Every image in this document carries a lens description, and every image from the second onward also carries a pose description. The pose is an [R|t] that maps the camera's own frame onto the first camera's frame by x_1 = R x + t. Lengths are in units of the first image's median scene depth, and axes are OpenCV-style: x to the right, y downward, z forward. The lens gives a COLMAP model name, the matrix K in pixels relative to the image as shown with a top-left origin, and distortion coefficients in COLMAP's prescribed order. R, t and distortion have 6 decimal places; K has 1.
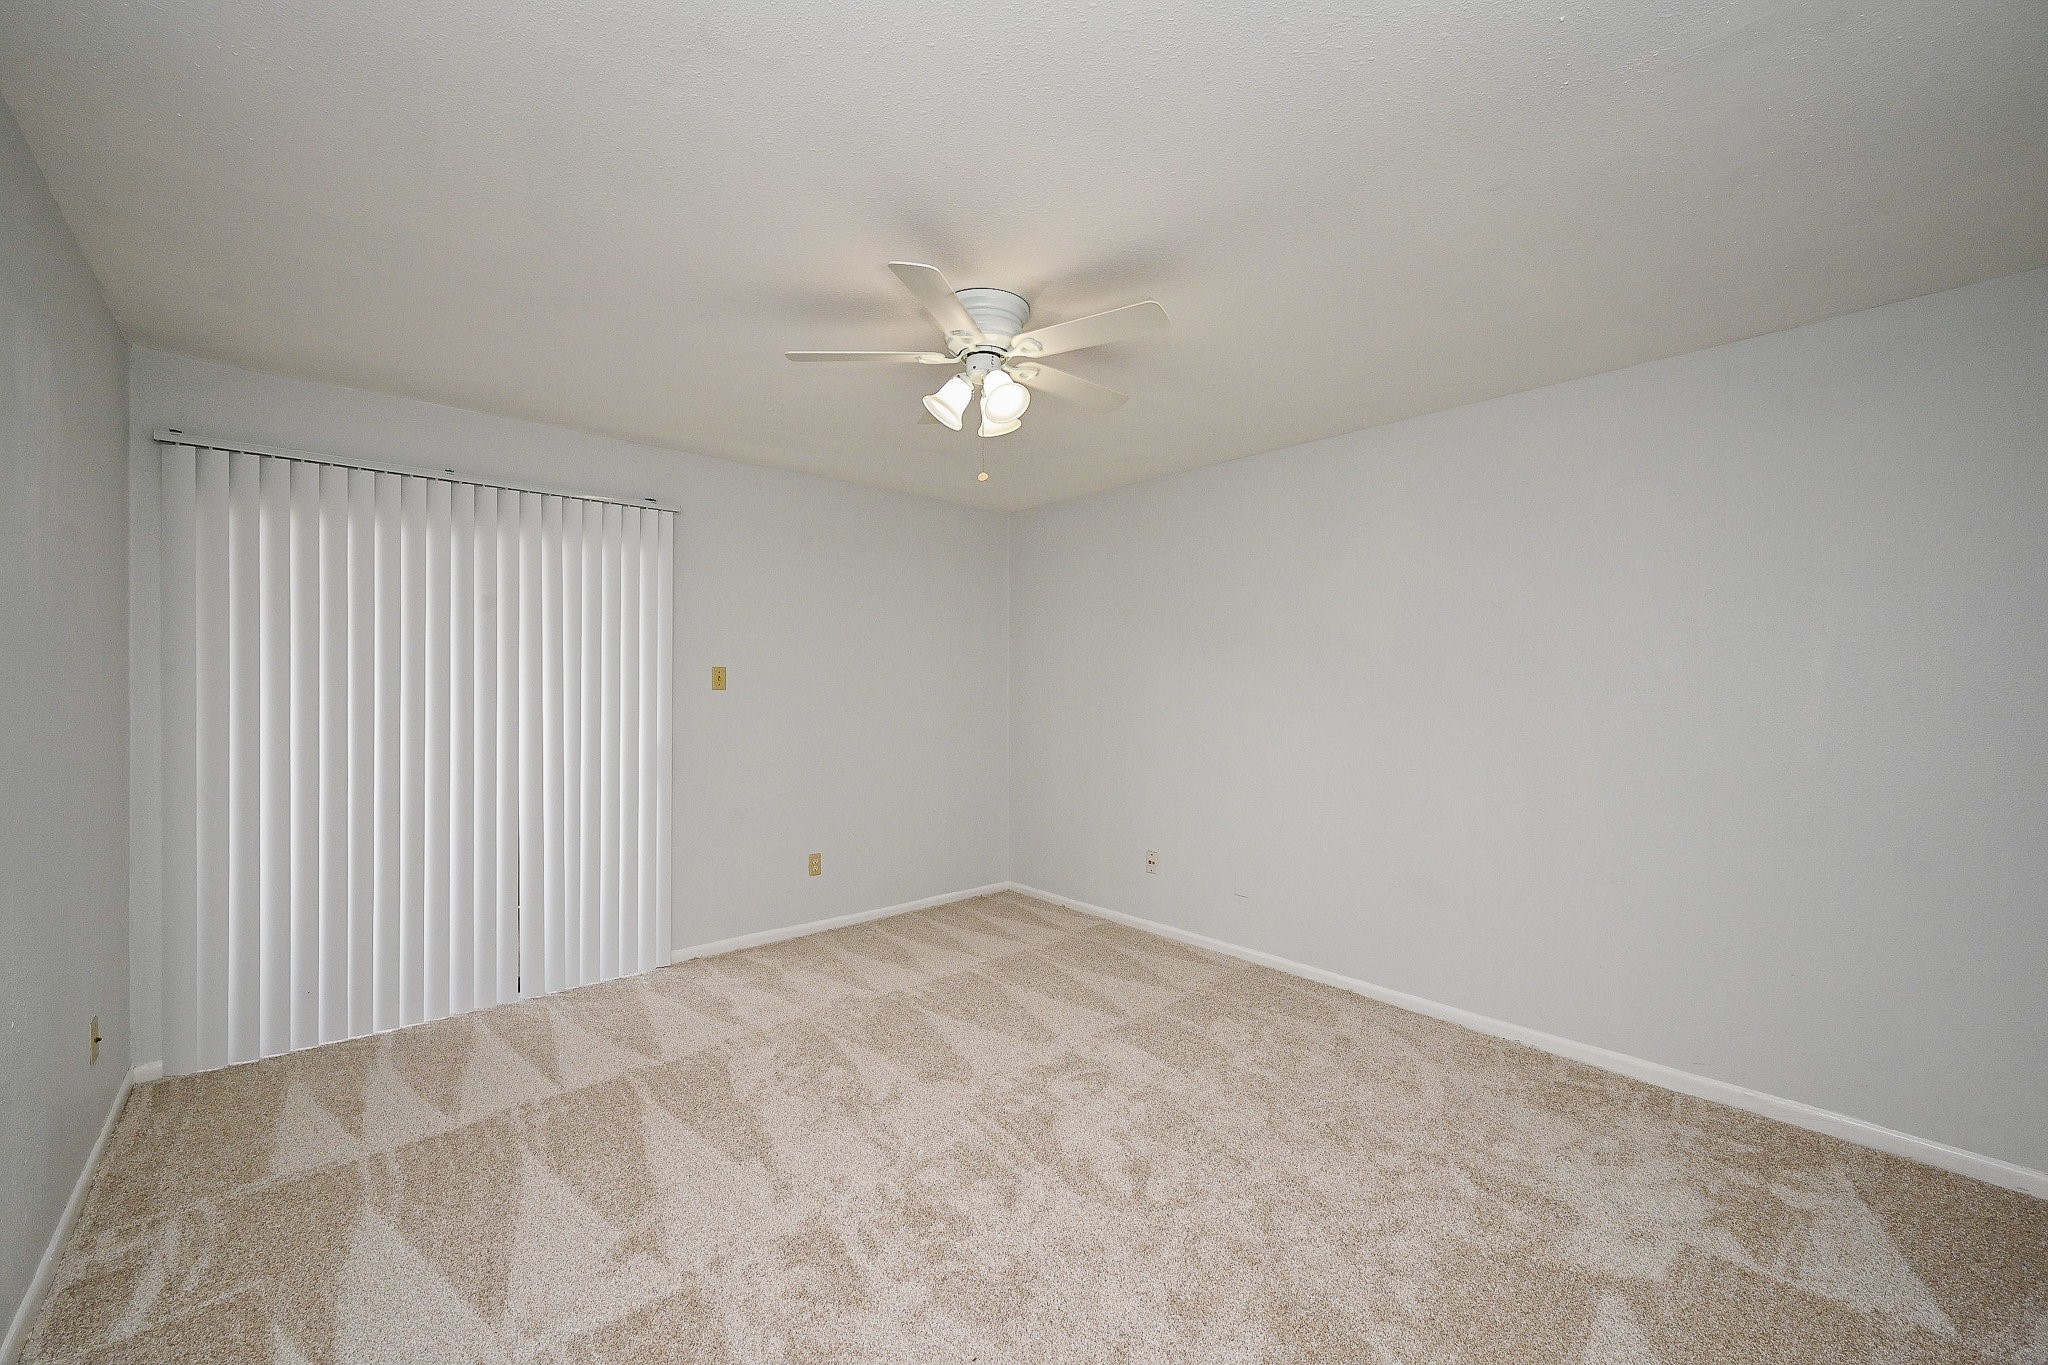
lens RADIAL K [[825.5, 0, 1024.0], [0, 825.5, 682.5], [0, 0, 1]] dist [-0.000676, 0.000241]
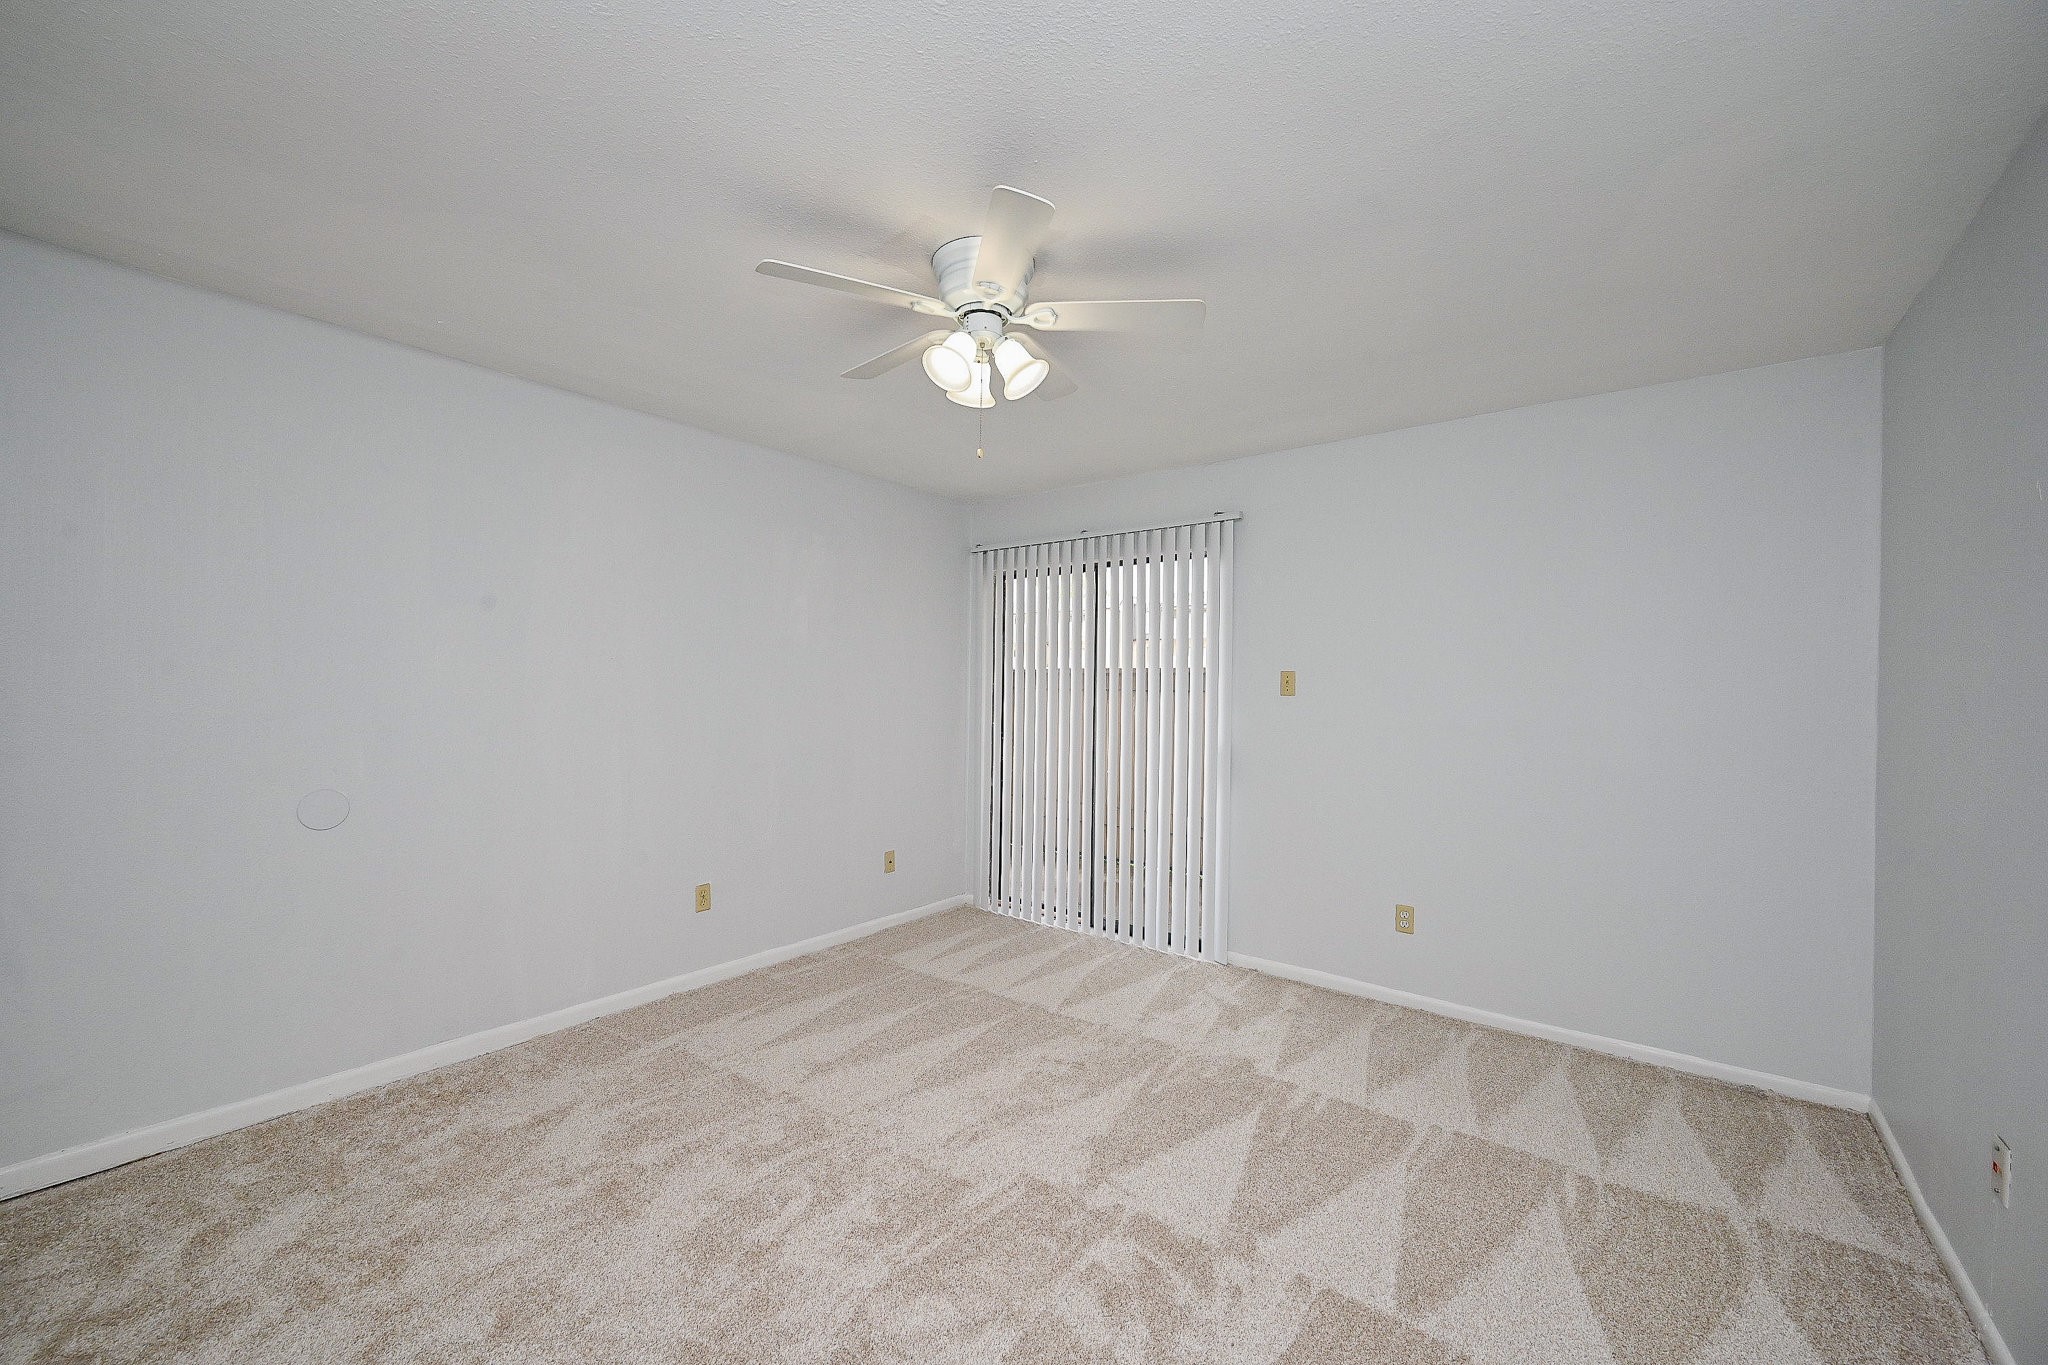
lens RADIAL K [[825.5, 0, 1024.0], [0, 825.5, 682.5], [0, 0, 1]] dist [-0.000676, 0.000241]
pose [[0.153830, -0.005261, -0.988083, 0.604856], [-0.009214, 0.999935, -0.006759, 0.003305], [0.988054, 0.010144, 0.153772, 0.658765]]
